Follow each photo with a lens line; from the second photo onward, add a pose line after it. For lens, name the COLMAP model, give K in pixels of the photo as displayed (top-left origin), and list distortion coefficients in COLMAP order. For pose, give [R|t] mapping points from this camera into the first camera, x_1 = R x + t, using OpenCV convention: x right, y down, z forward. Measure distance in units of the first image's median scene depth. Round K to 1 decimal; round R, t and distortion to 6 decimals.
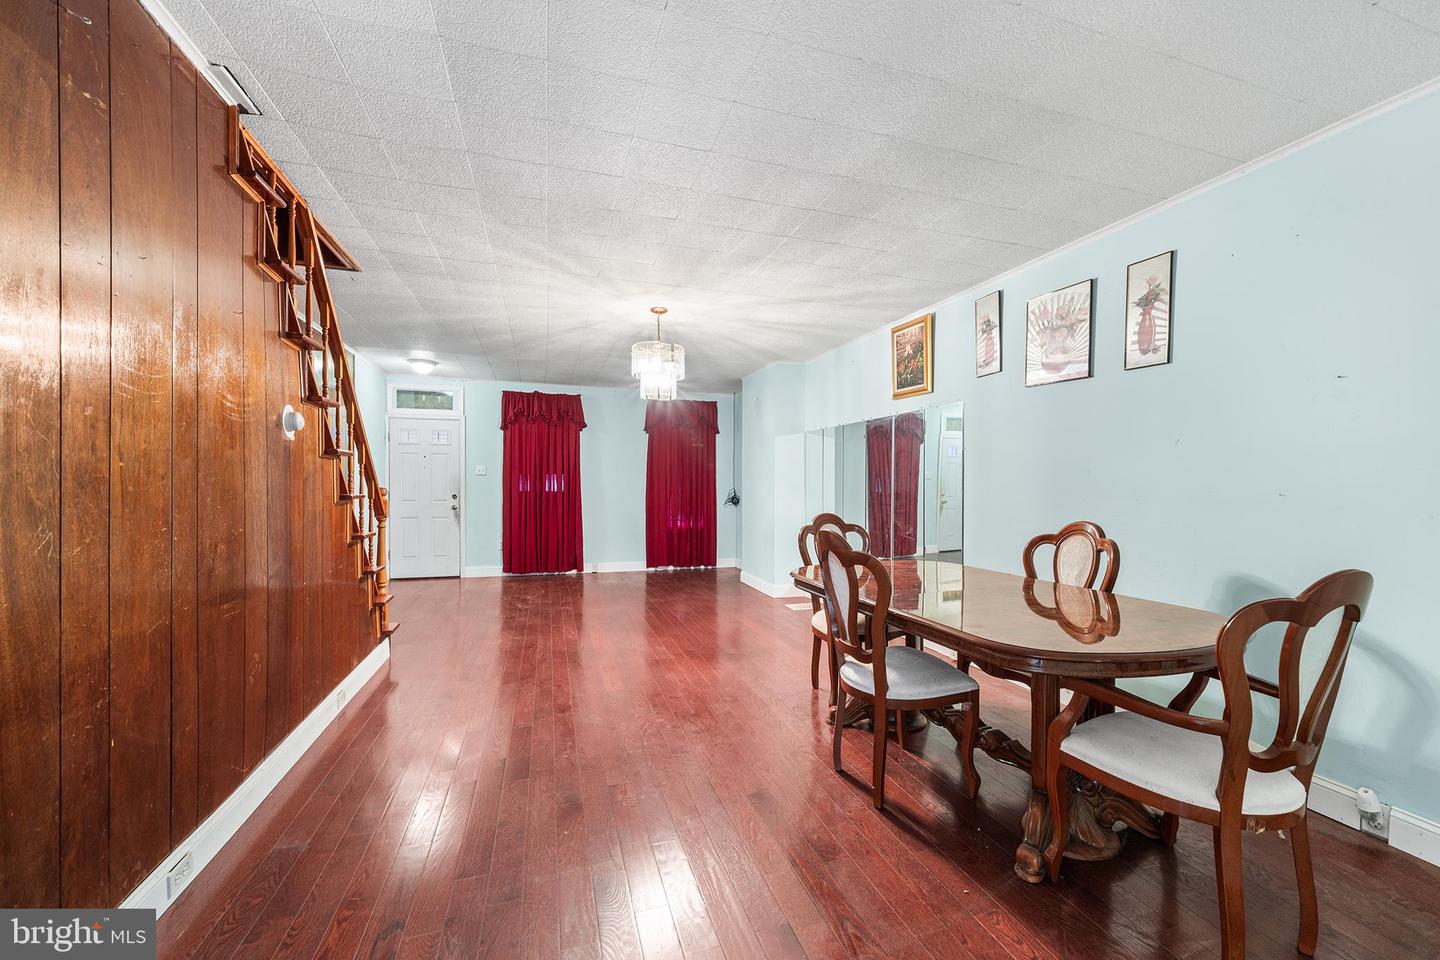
lens RADIAL K [[565.0, 0, 720.4], [0, 565.0, 492.5], [0, 0, 1]] dist [0.000367, -0.000156]
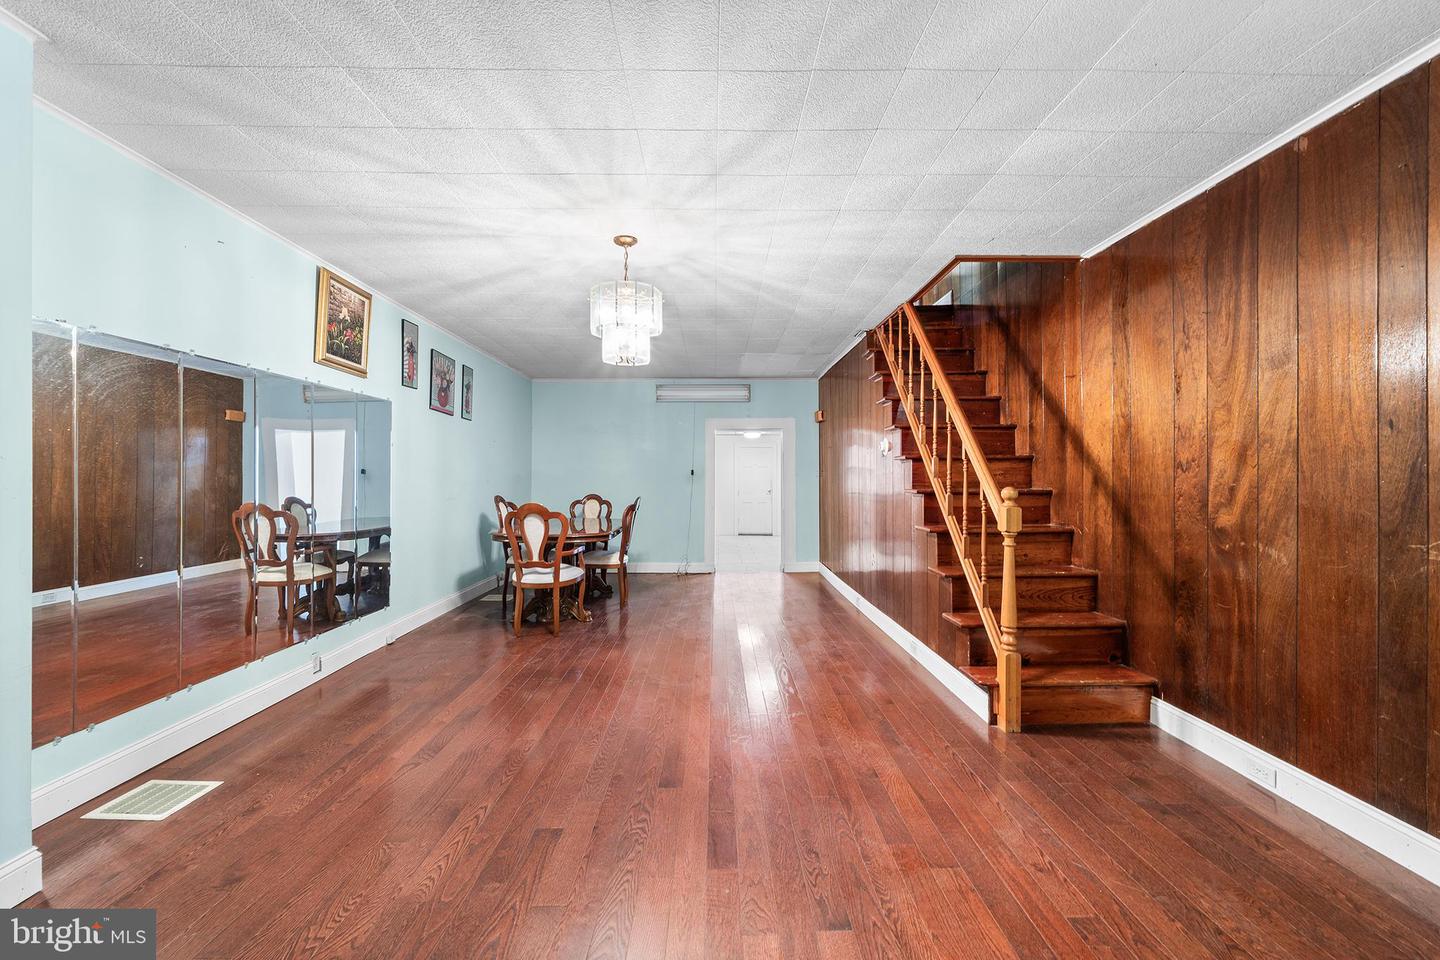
lens RADIAL K [[554.4, 0, 720.0], [0, 554.4, 480.0], [0, 0, 1]] dist [-0.001229, -0.000191]
pose [[-0.956746, -0.008177, 0.290809, -0.428936], [-0.004698, 0.999909, 0.012659, -0.023727], [-0.290886, 0.010745, -0.956697, 1.627548]]
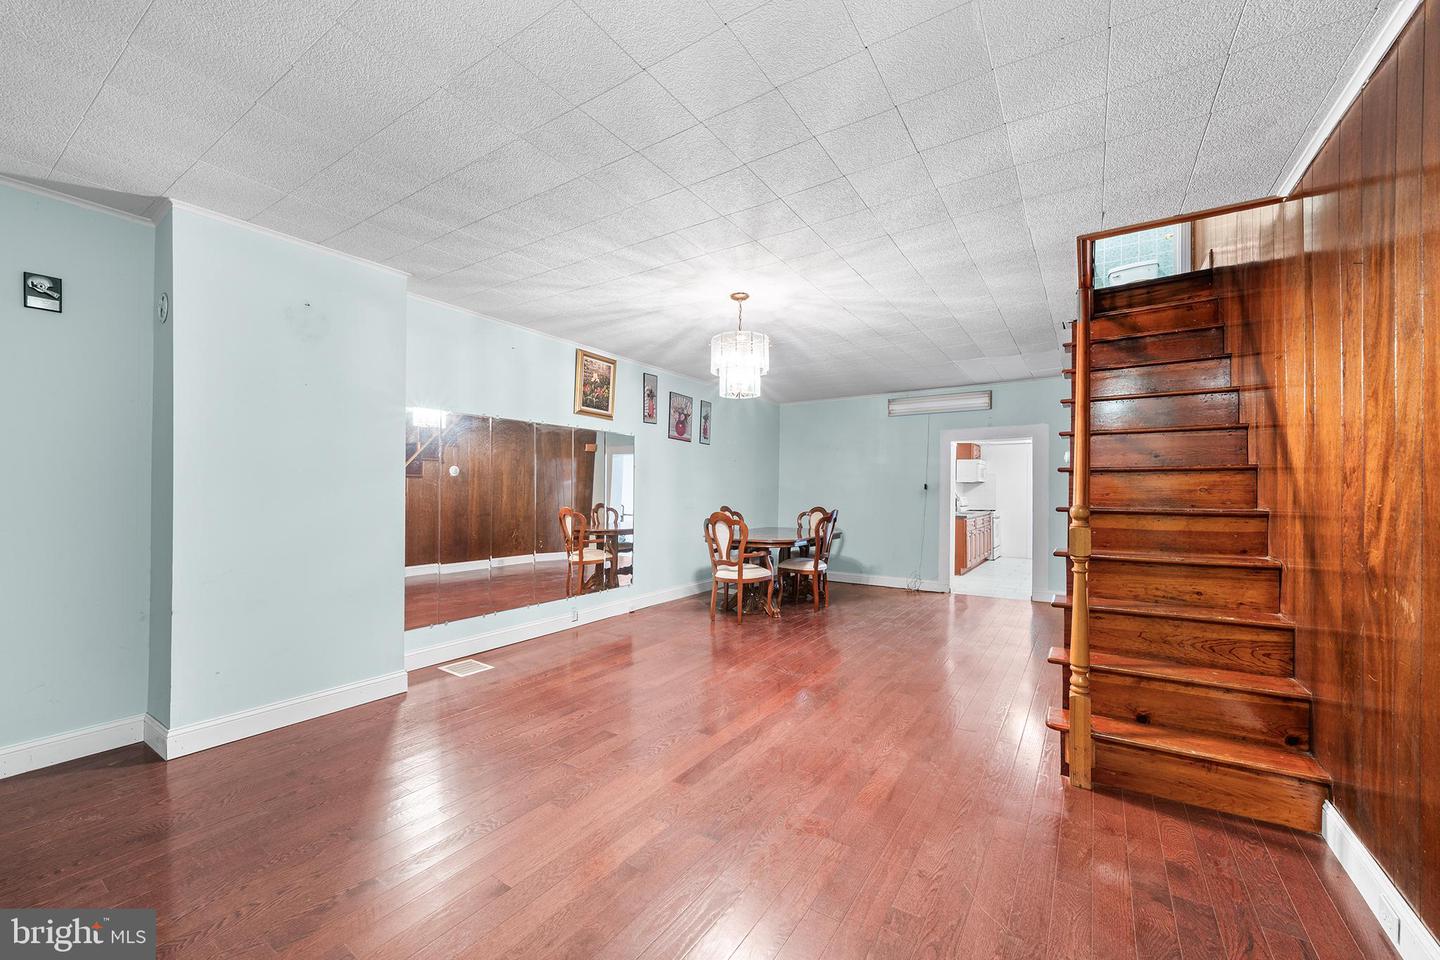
lens RADIAL K [[565.0, 0, 720.4], [0, 565.0, 492.5], [0, 0, 1]] dist [0.000367, -0.000156]
pose [[-0.628373, -0.012739, 0.777808, -0.768774], [-0.003977, 0.999905, 0.013163, -0.027216], [-0.777902, 0.005178, -0.628365, 1.557277]]
